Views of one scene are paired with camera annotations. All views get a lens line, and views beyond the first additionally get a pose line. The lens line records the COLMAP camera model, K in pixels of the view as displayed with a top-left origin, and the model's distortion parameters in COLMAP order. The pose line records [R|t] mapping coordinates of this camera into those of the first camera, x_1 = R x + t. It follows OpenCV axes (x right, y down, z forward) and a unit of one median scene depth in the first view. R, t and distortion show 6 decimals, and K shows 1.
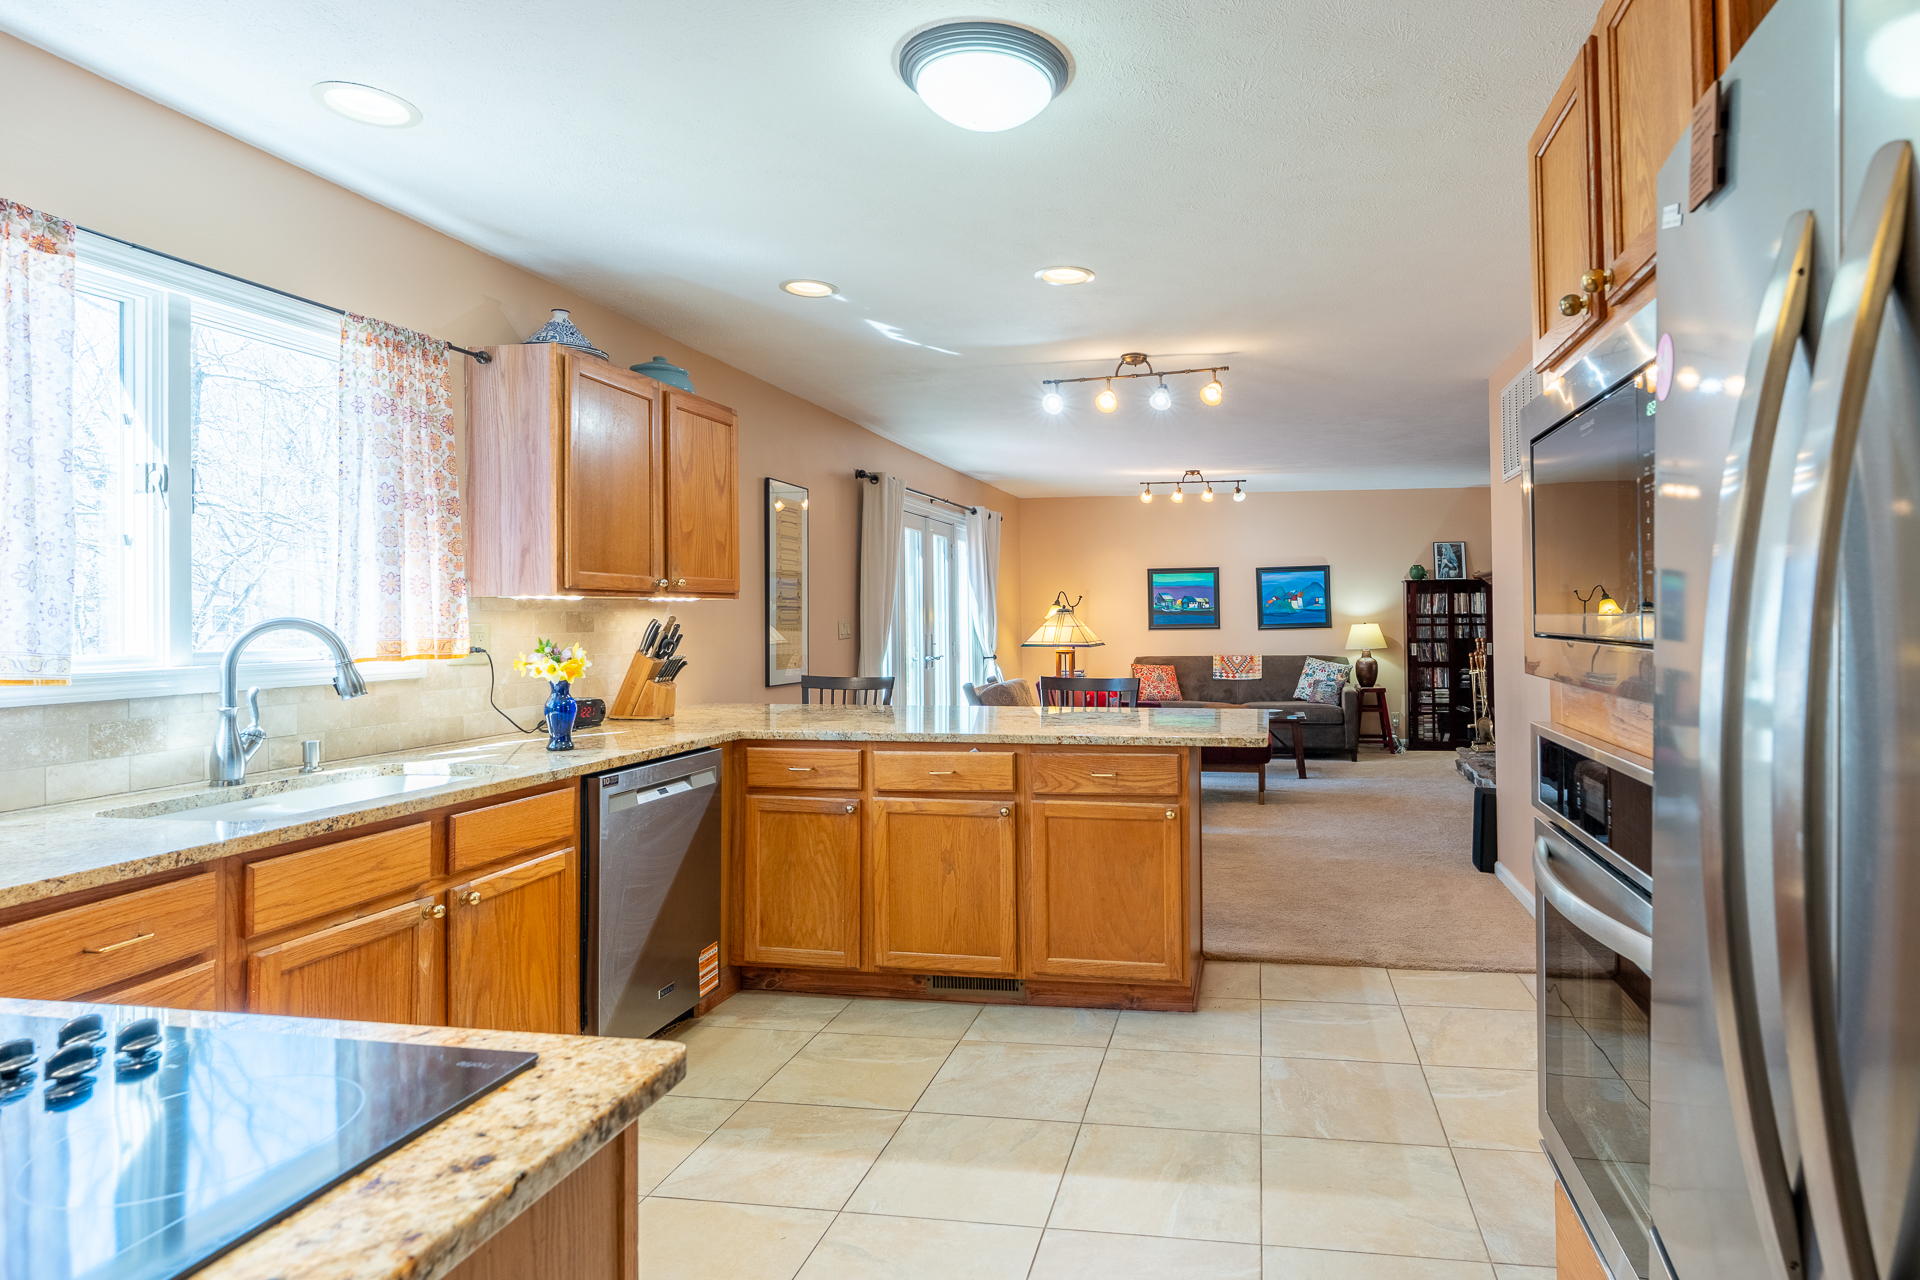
lens RADIAL K [[1038.0, 0, 1108.0], [0, 1038.0, 599.1], [0, 0, 1]] dist [0.000173, 0.000667]
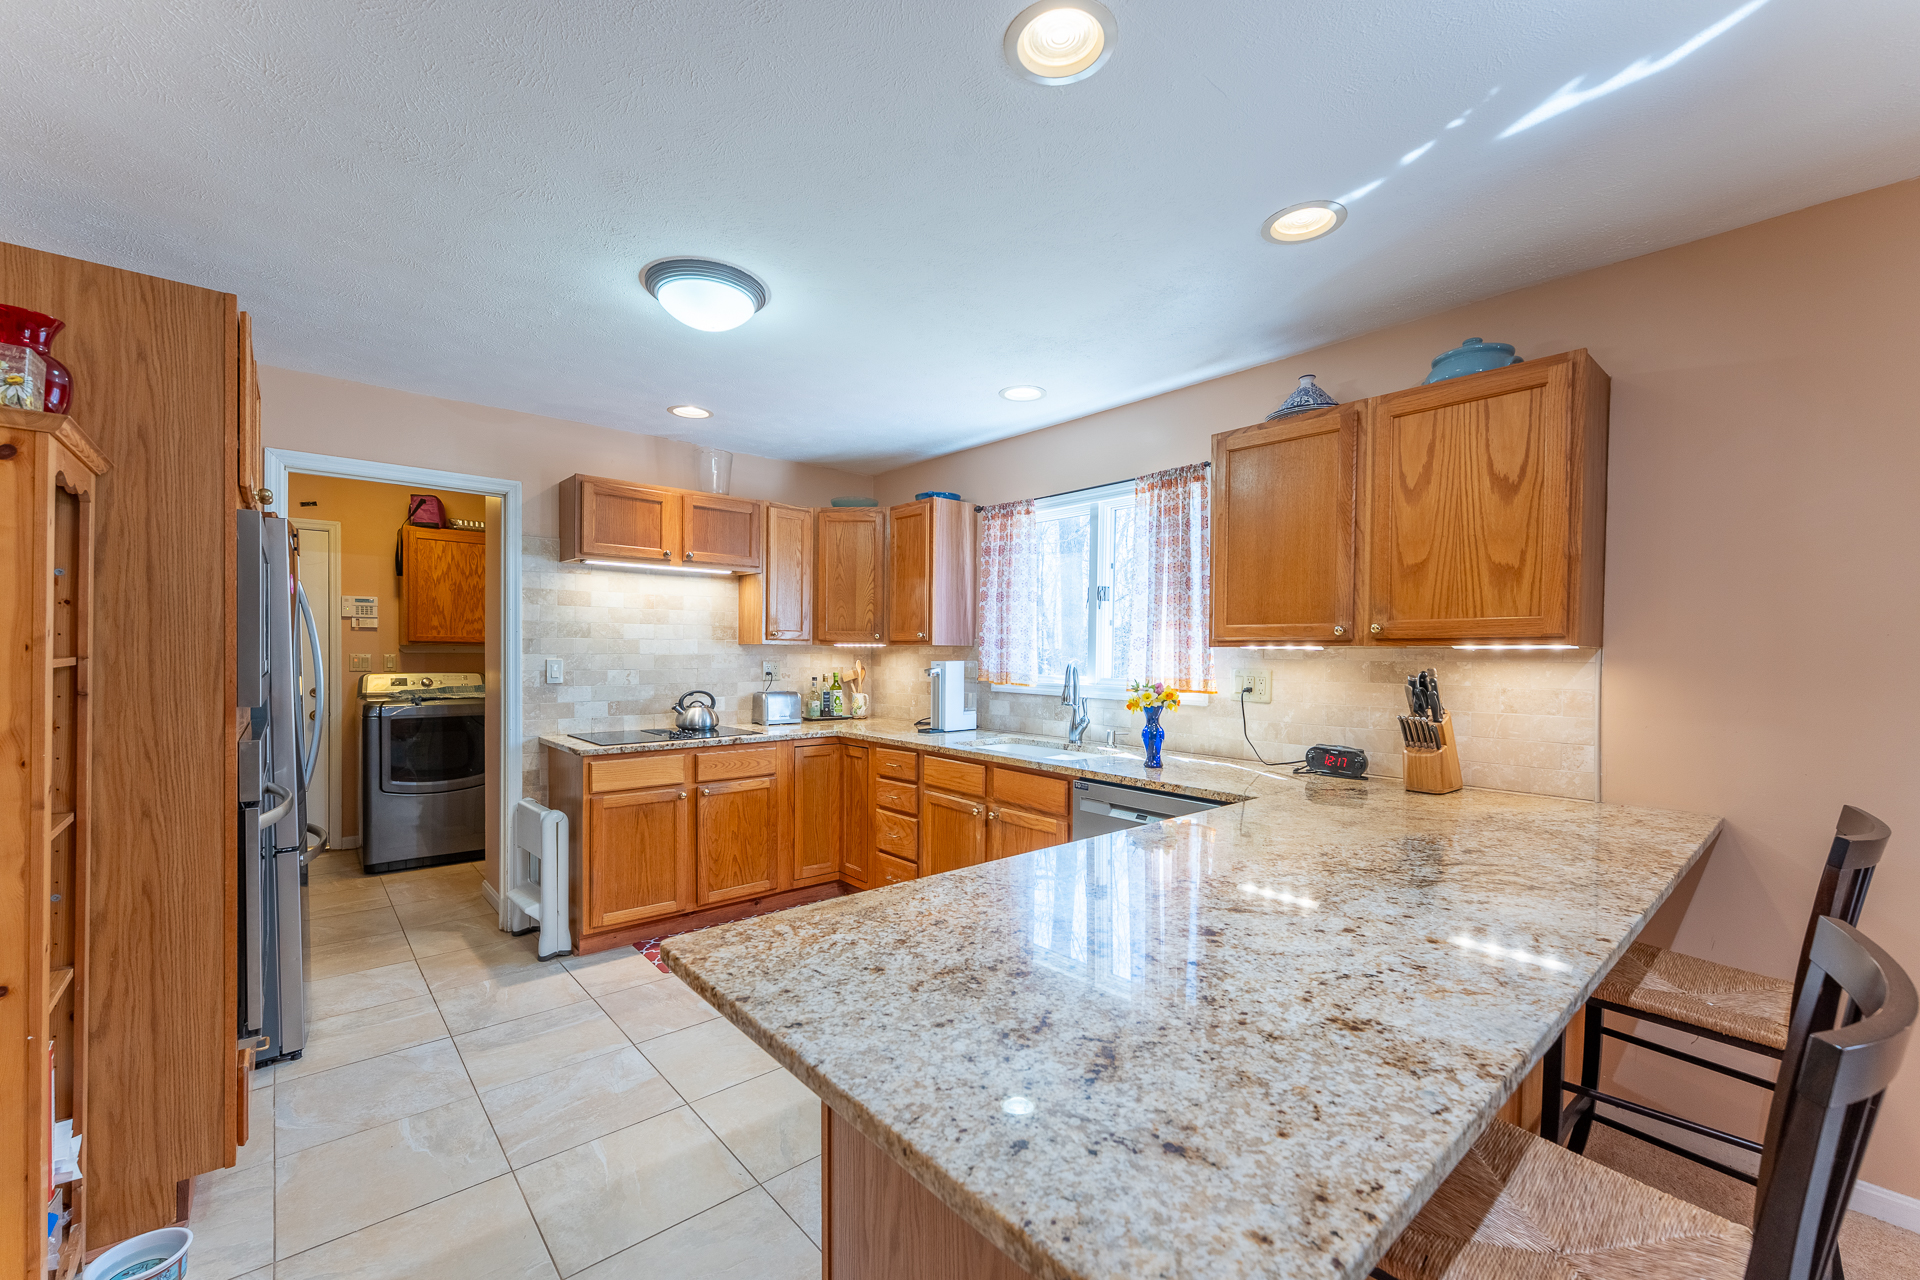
lens RADIAL K [[783.9, 0, 960.4], [0, 783.9, 666.6], [0, 0, 1]] dist [0.001103, -0.000130]
pose [[-0.651585, 0.013760, -0.758451, 0.310458], [0.005563, 0.999895, 0.013361, 0.005185], [0.758556, 0.004487, -0.651593, 1.229580]]
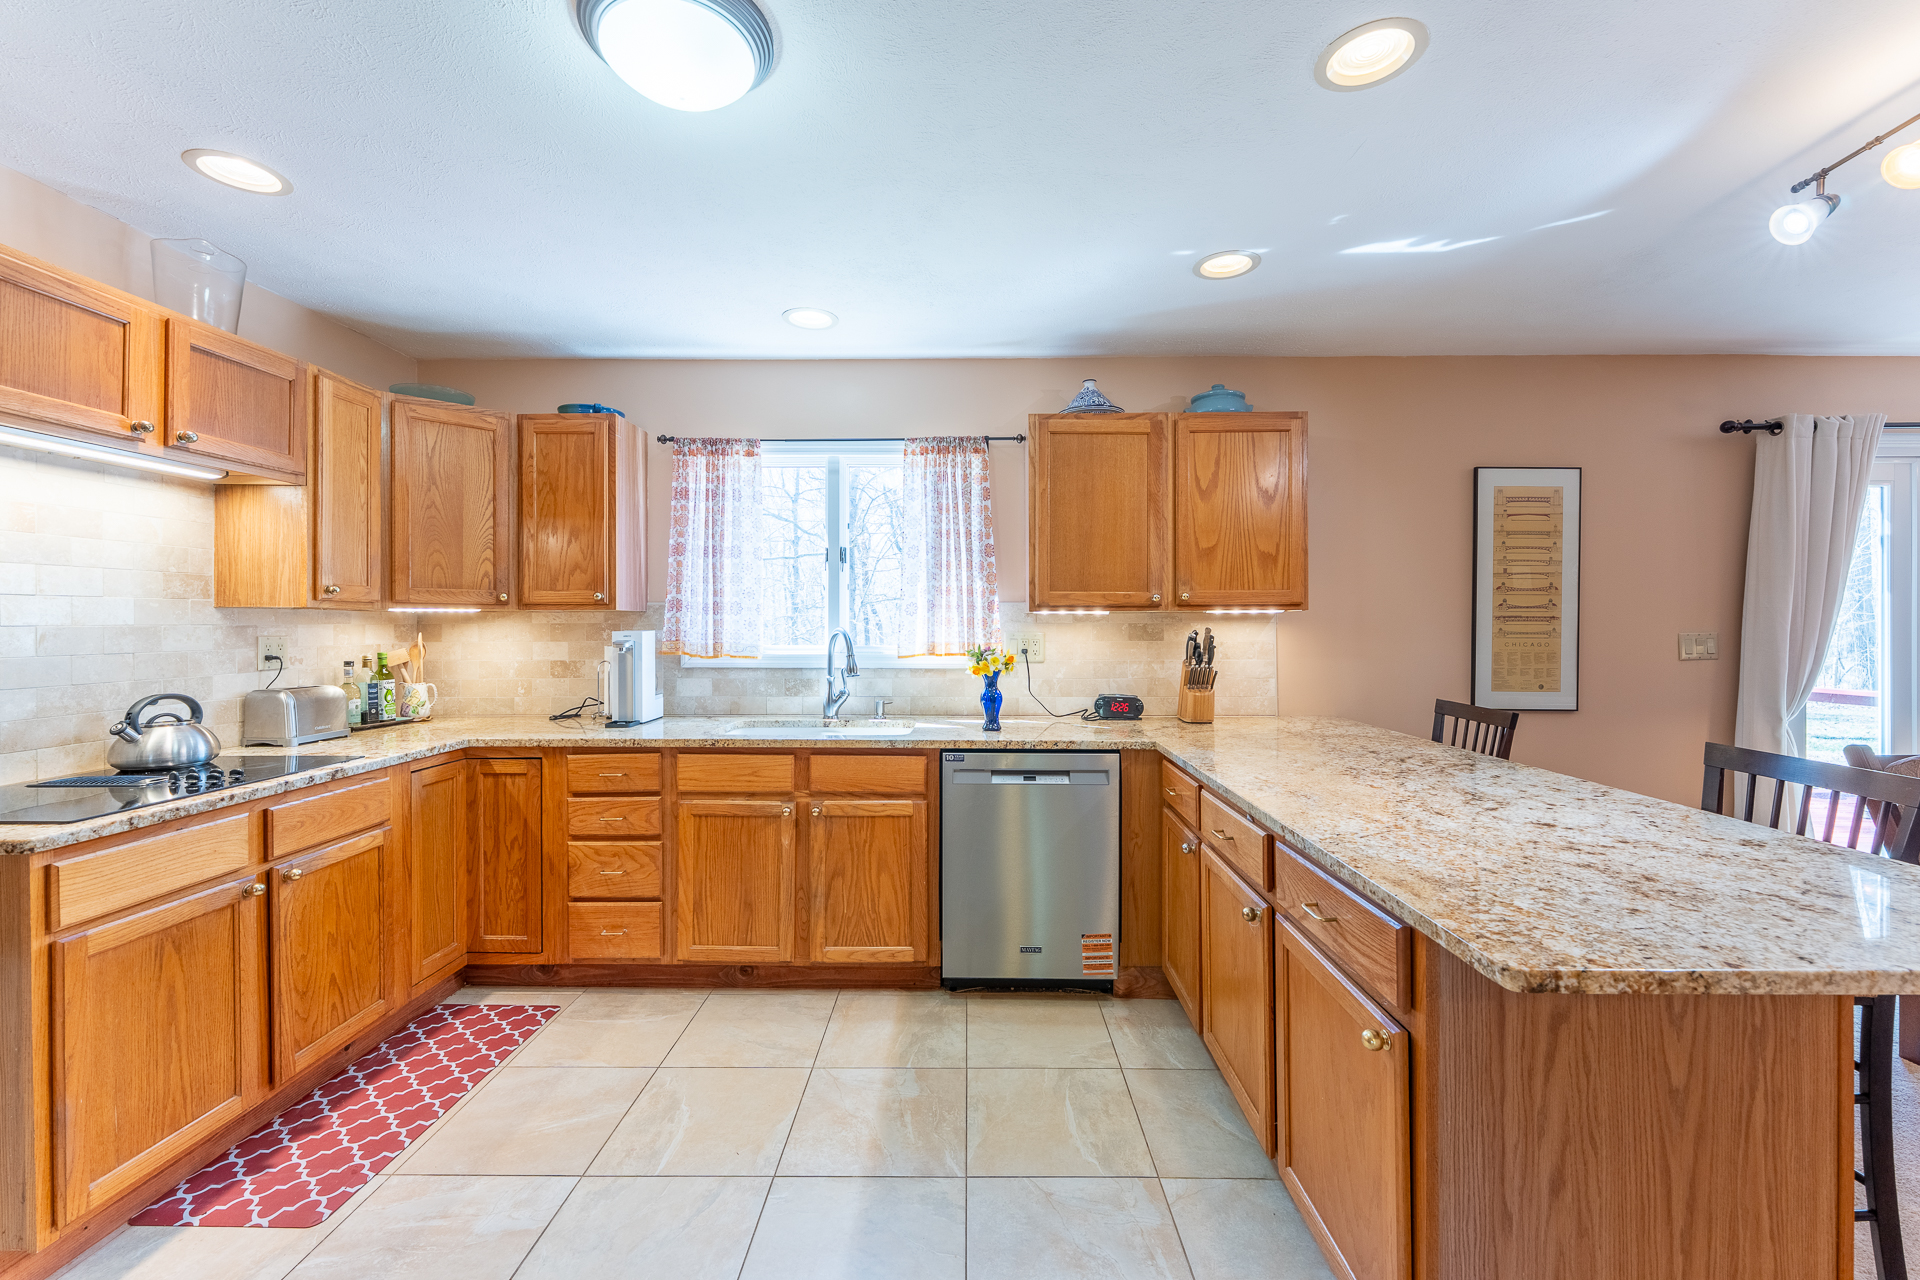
lens RADIAL K [[786.9, 0, 965.3], [0, 786.9, 628.0], [0, 0, 1]] dist [-0.000474, -0.000466]
pose [[0.138385, 0.008744, -0.990340, 0.378603], [0.014239, 0.999840, 0.010818, 0.004725], [0.990276, -0.015598, 0.138238, 0.704394]]
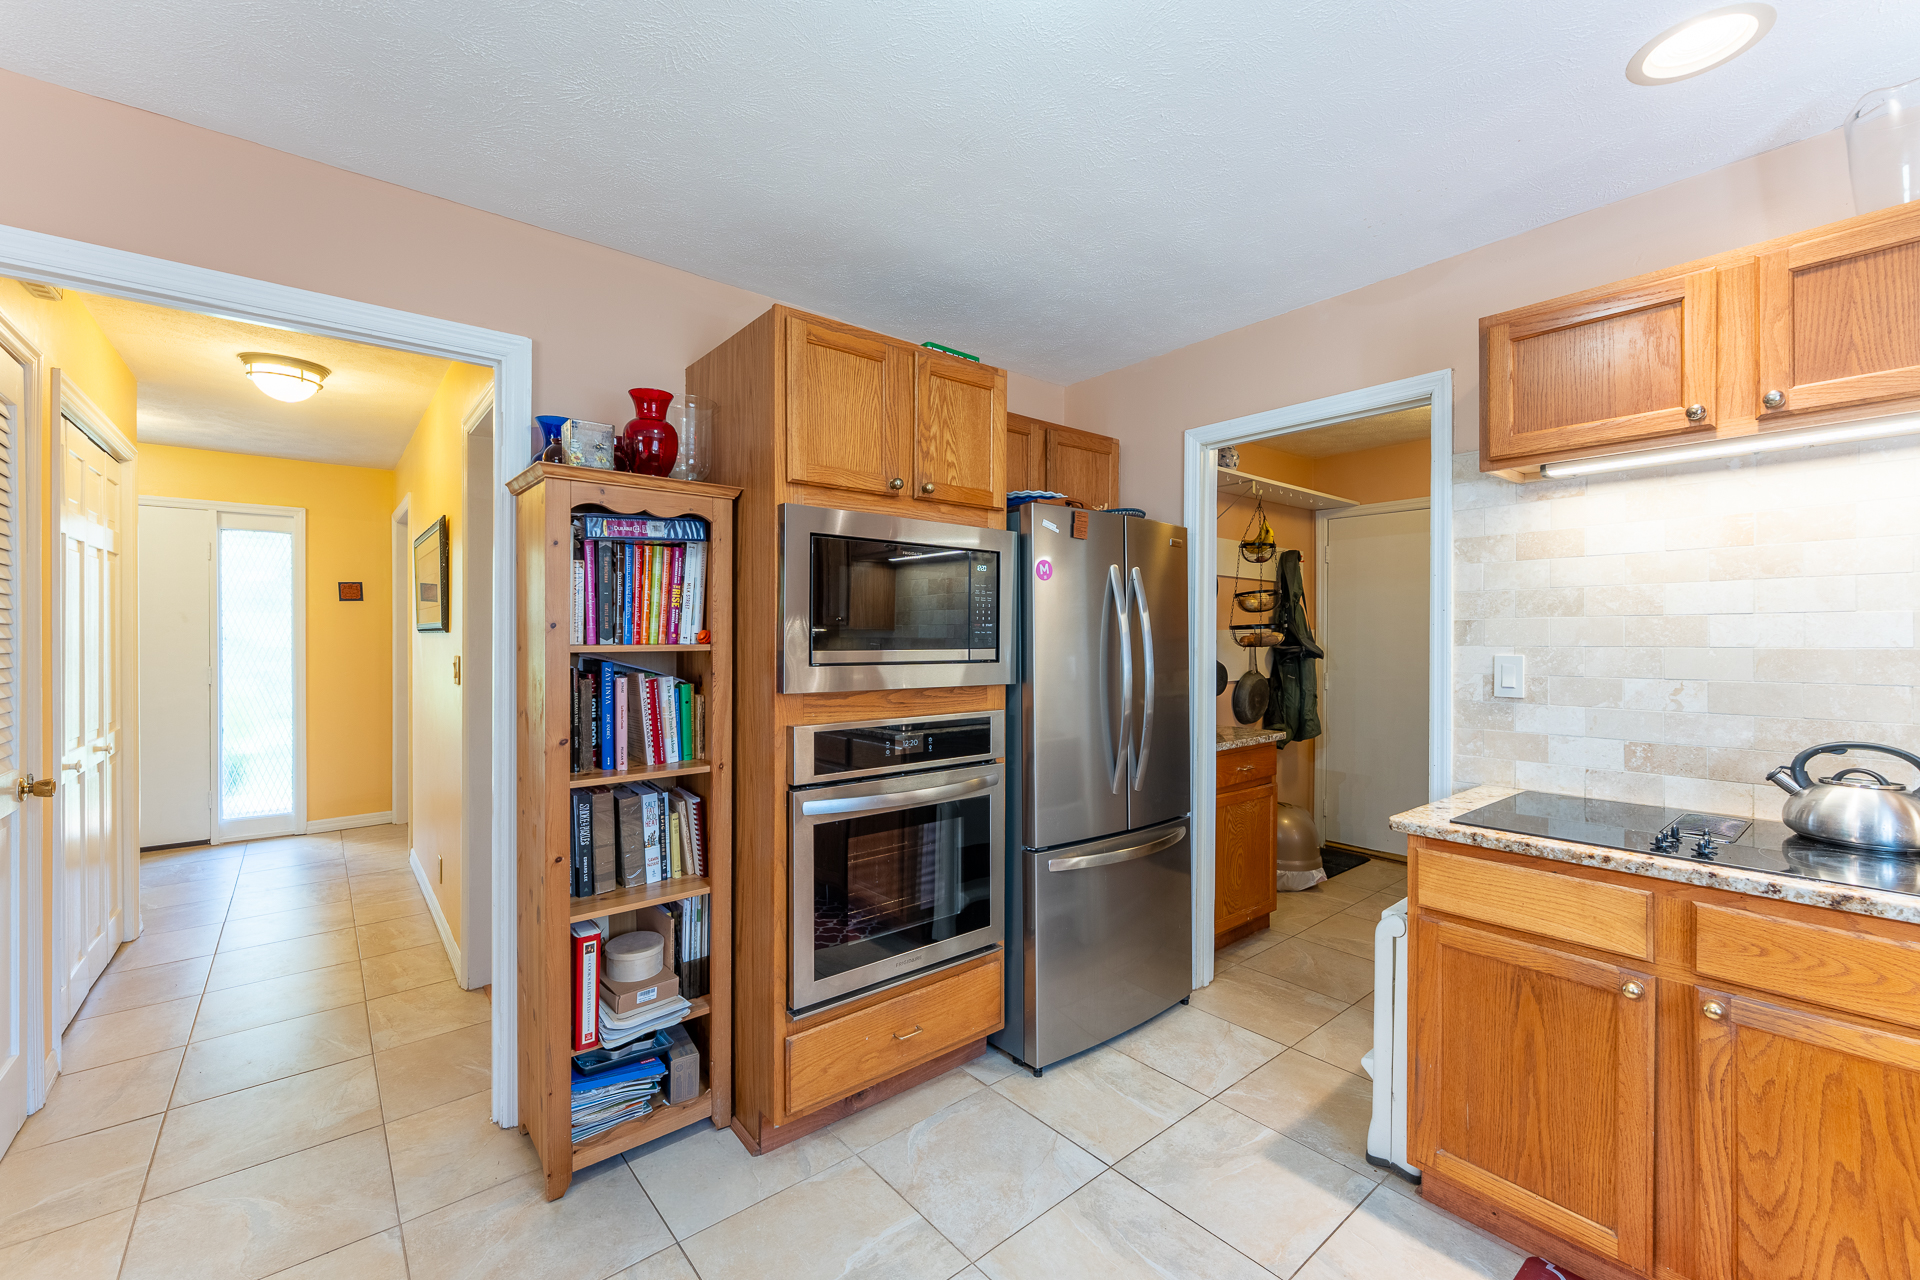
lens RADIAL K [[770.8, 0, 966.1], [0, 770.8, 639.4], [0, 0, 1]] dist [-0.001283, -0.000331]
pose [[-0.746487, 0.002784, 0.665394, -0.234465], [-0.007440, 0.999894, -0.012531, 0.004550], [-0.665358, -0.014305, -0.746387, 0.837826]]
